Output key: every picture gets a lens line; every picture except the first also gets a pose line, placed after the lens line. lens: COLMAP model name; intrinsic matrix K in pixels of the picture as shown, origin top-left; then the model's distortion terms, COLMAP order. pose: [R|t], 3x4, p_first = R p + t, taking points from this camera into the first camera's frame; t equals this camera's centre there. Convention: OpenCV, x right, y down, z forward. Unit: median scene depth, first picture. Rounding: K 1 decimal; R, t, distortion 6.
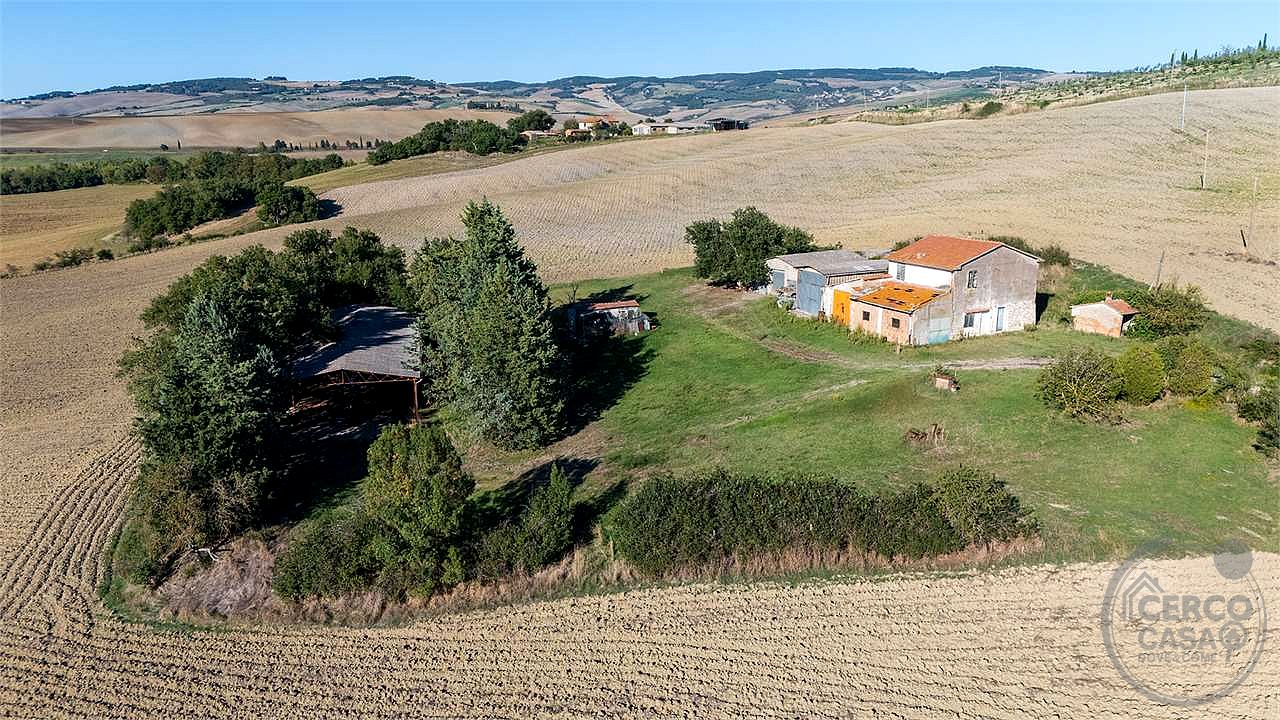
lens RADIAL K [[940.2, 0, 640.0], [0, 940.2, 360.0], [0, 0, 1]] dist [0.079304, -0.082772]
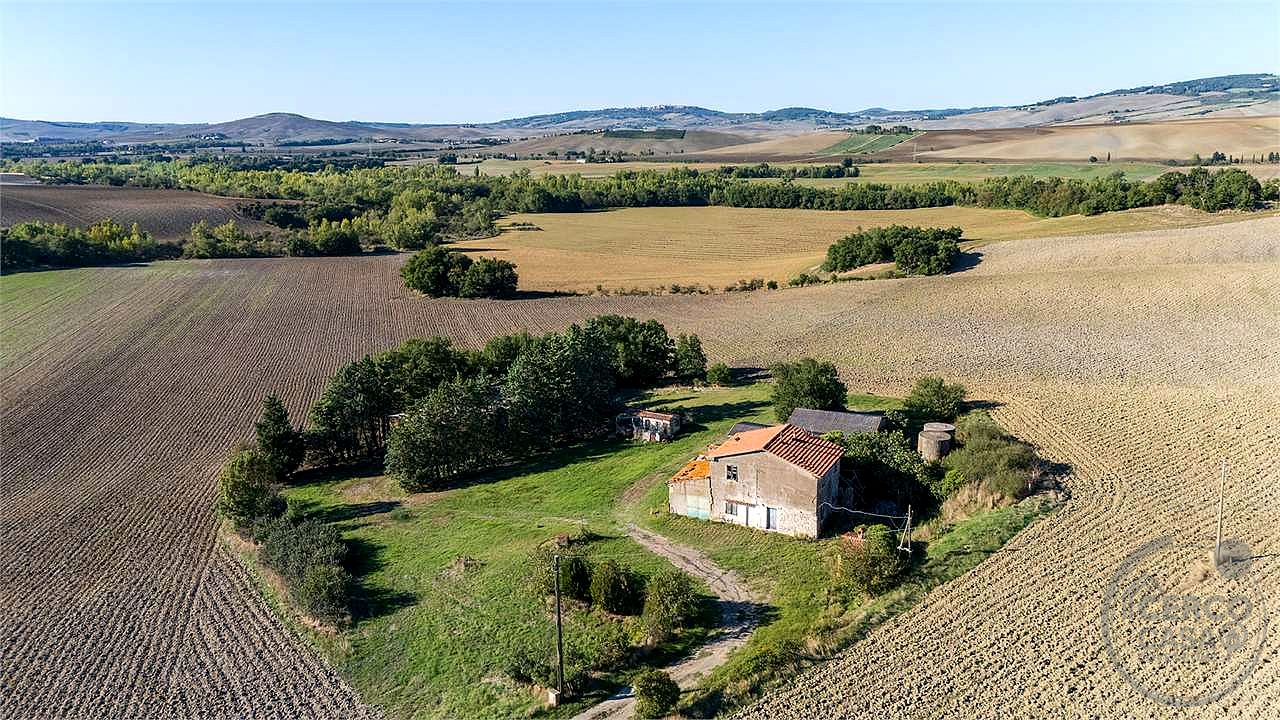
lens RADIAL K [[940.2, 0, 640.0], [0, 940.2, 360.0], [0, 0, 1]] dist [0.079304, -0.082772]
pose [[0.580021, 0.190600, -0.791989, 0.840322], [-0.188894, 0.977211, 0.096837, -0.221927], [0.792398, 0.093434, 0.602806, 0.187063]]
